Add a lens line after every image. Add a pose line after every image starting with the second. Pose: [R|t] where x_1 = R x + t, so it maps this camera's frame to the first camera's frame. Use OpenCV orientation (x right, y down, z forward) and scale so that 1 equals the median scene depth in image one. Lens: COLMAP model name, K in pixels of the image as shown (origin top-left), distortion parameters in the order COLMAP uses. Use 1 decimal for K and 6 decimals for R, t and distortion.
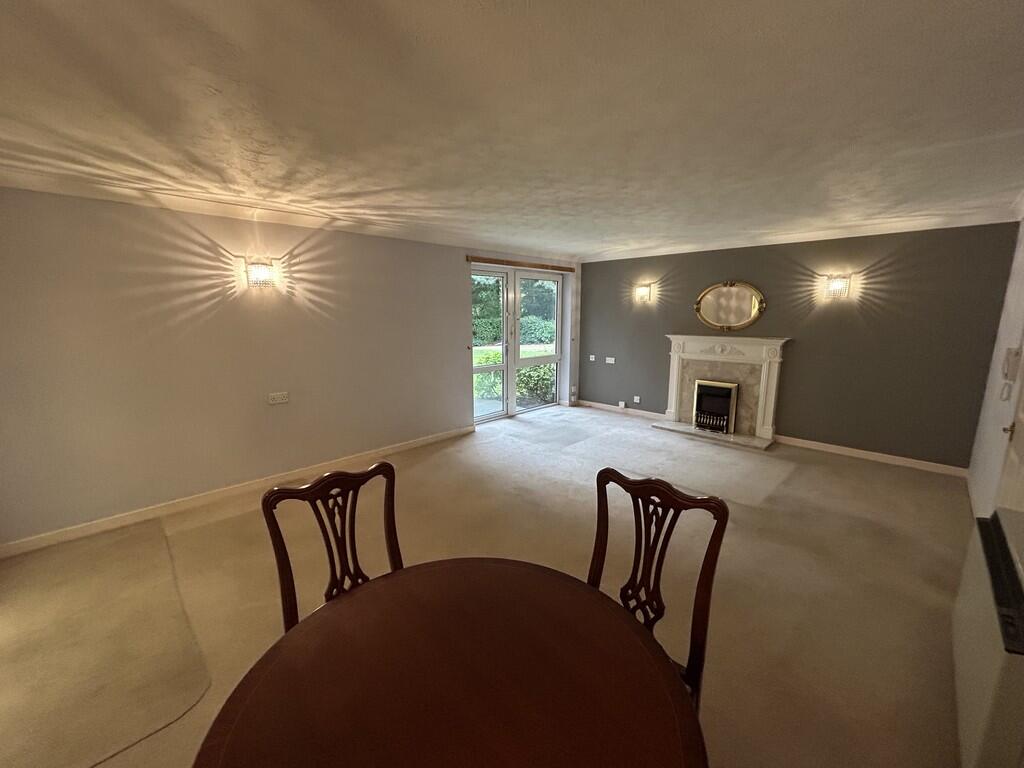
lens RADIAL K [[412.5, 0, 512.2], [0, 412.5, 380.8], [0, 0, 1]] dist [-0.001758, -0.000174]
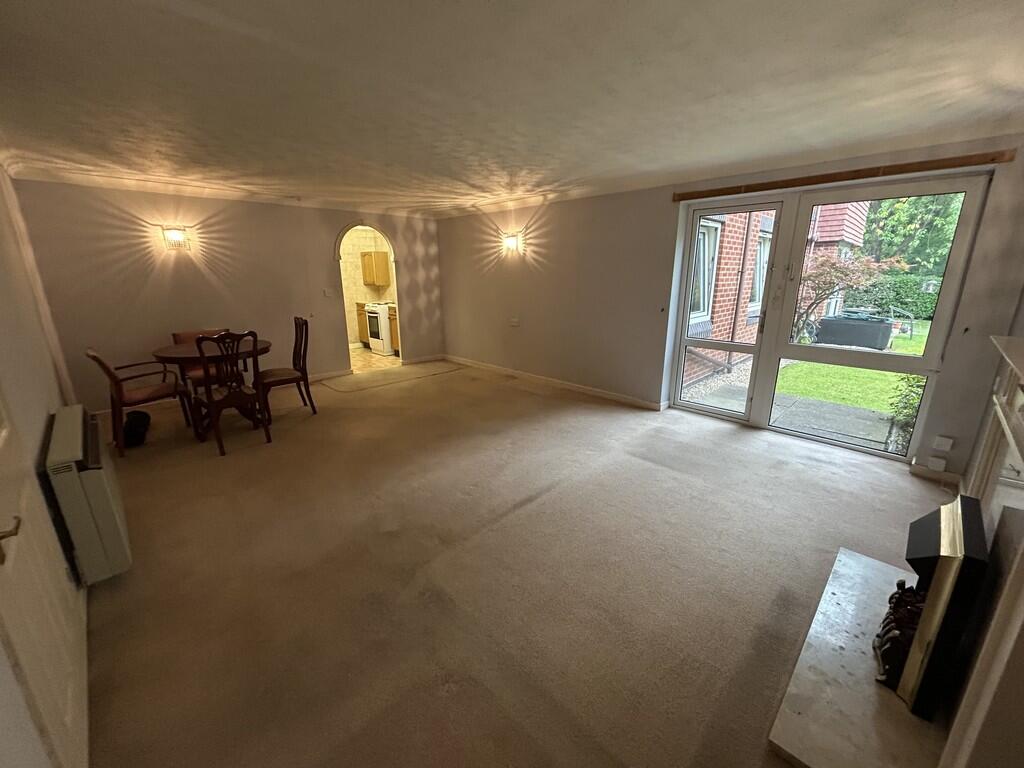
lens RADIAL K [[412.5, 0, 510.5], [0, 412.5, 382.9], [0, 0, 1]] dist [-0.001758, -0.000174]
pose [[-0.004728, 0.275015, -0.961428, 0.997344], [-0.155449, 0.949549, 0.272382, -0.162702], [0.987833, 0.150741, 0.038261, 0.930148]]
